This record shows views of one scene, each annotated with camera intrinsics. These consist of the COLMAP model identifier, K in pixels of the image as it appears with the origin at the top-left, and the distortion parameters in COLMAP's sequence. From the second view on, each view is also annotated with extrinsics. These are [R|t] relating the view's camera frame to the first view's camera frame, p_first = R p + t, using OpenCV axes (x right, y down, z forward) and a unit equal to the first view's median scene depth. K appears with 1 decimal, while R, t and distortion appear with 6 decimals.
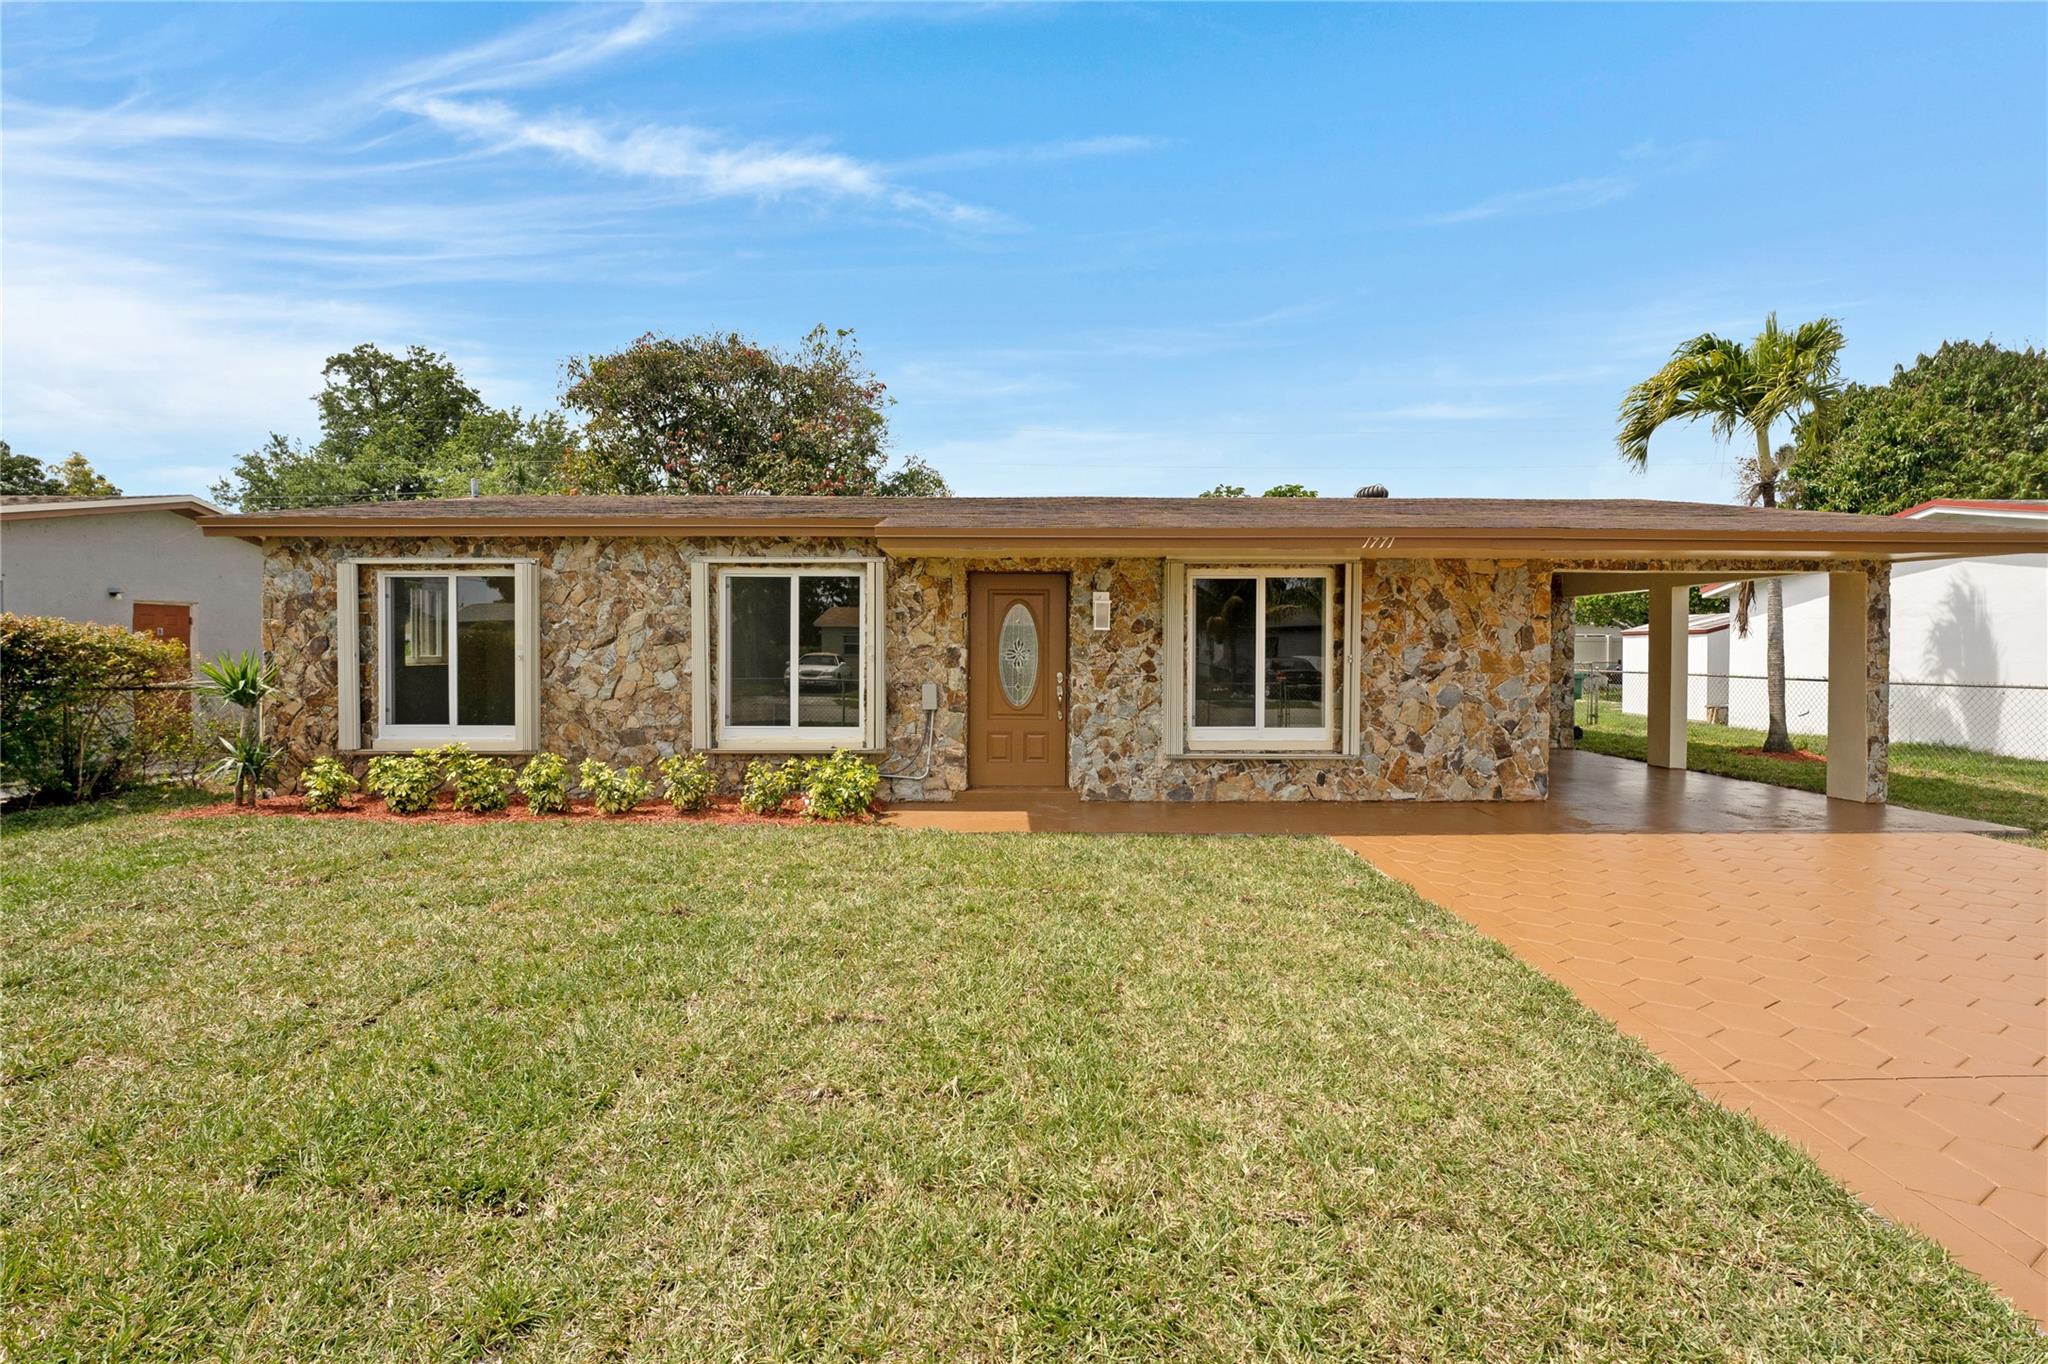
lens RADIAL K [[922.3, 0, 1023.1], [0, 922.3, 651.7], [0, 0, 1]] dist [-0.006069, -0.000099]
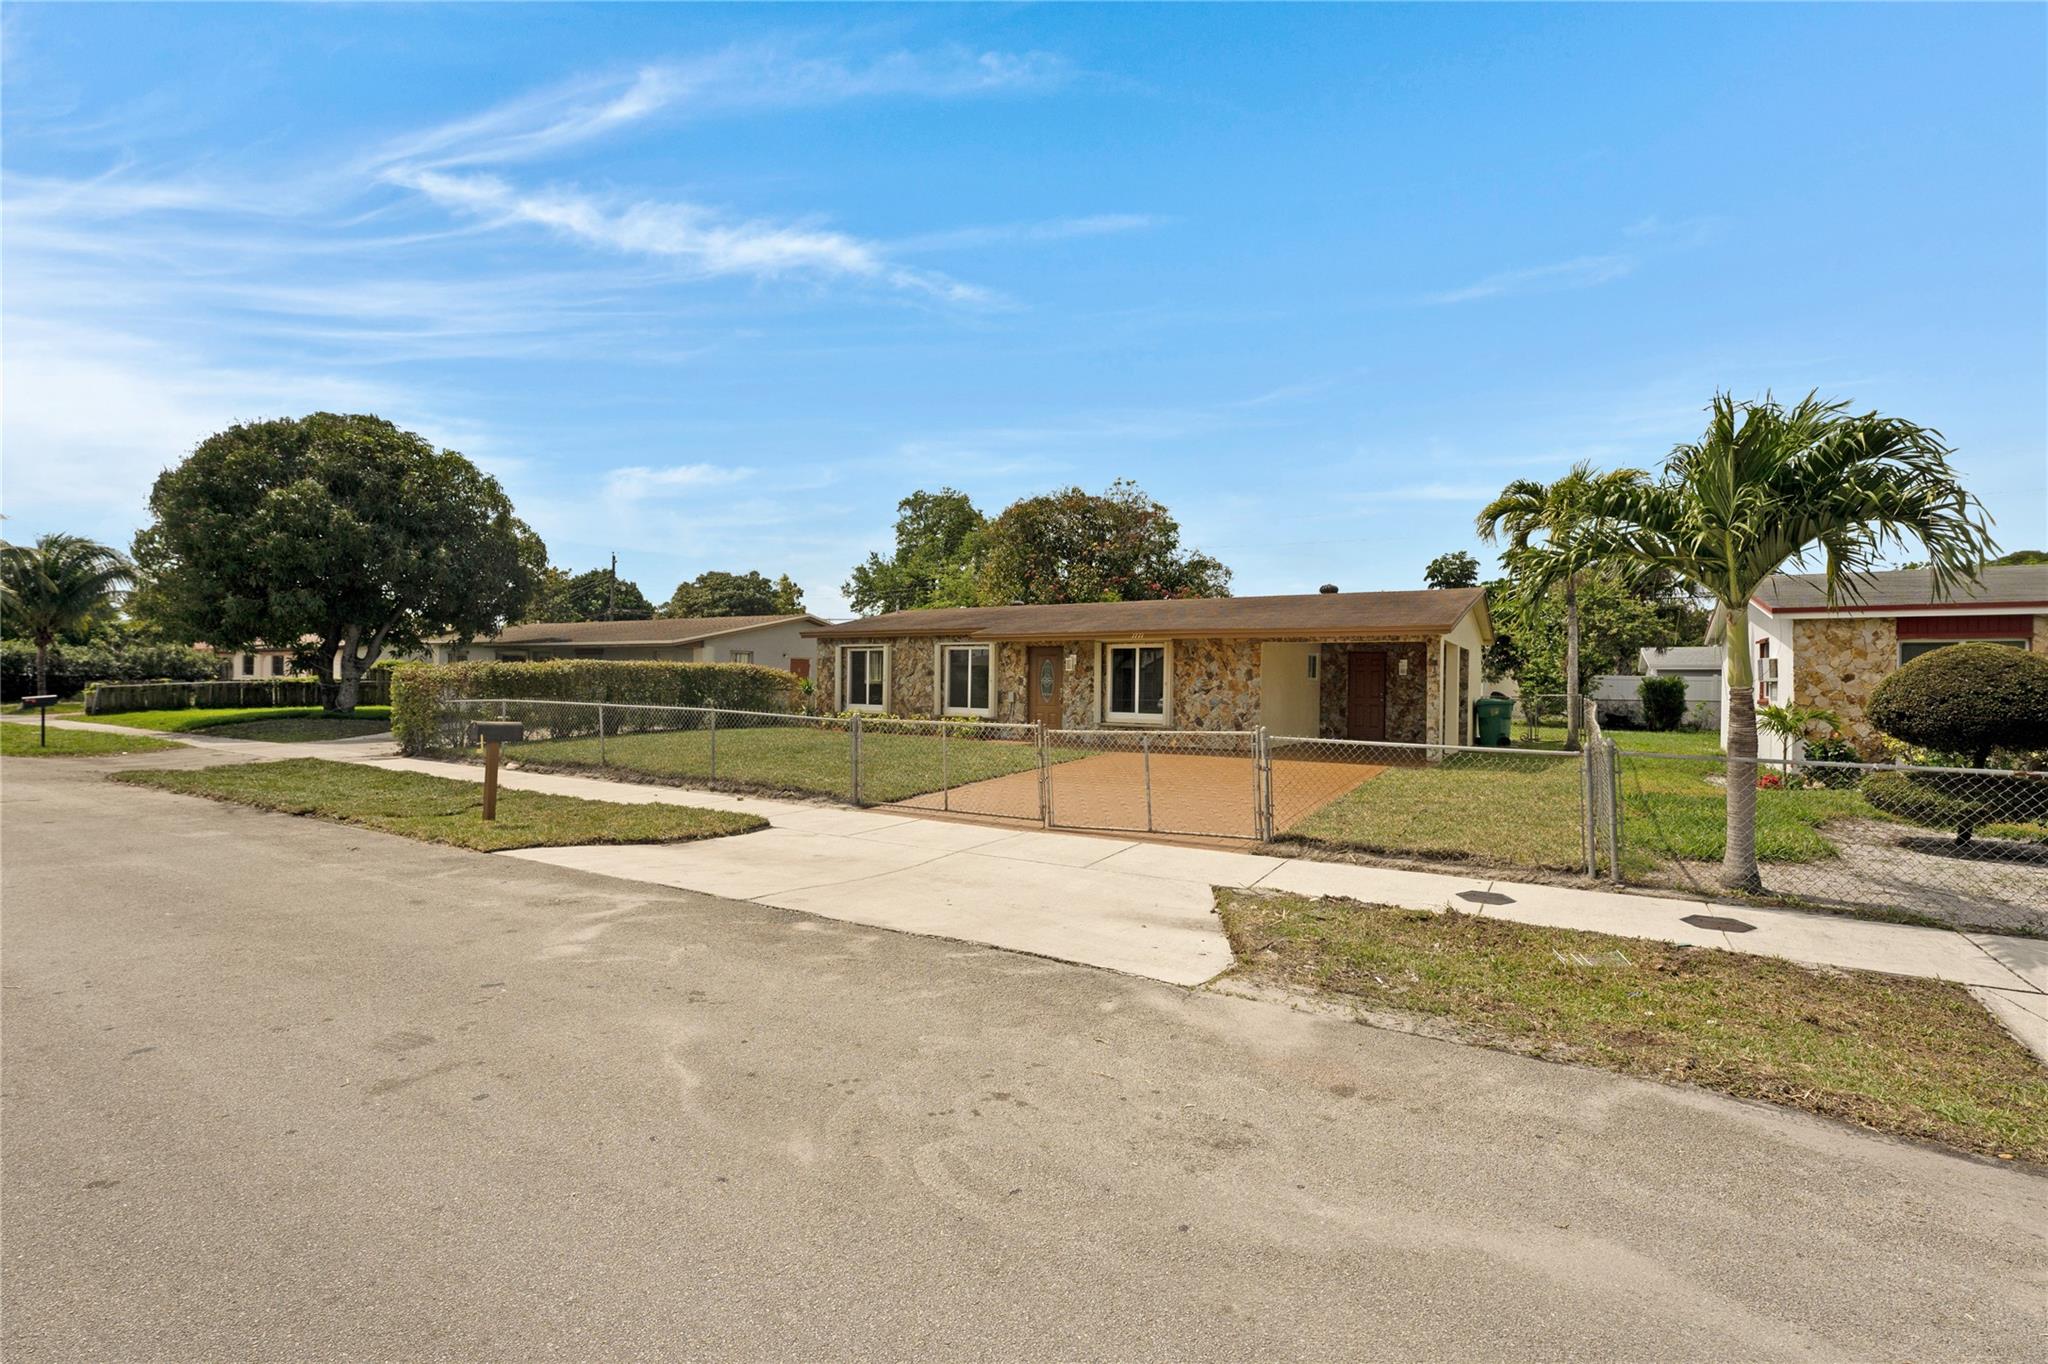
lens RADIAL K [[922.3, 0, 1013.4], [0, 922.3, 683.6], [0, 0, 1]] dist [-0.006069, -0.000099]
pose [[0.843592, 0.008823, -0.536911, 1.234351], [-0.014988, 0.999862, -0.007119, 0.029700], [0.536775, 0.014053, 0.843609, -1.099047]]
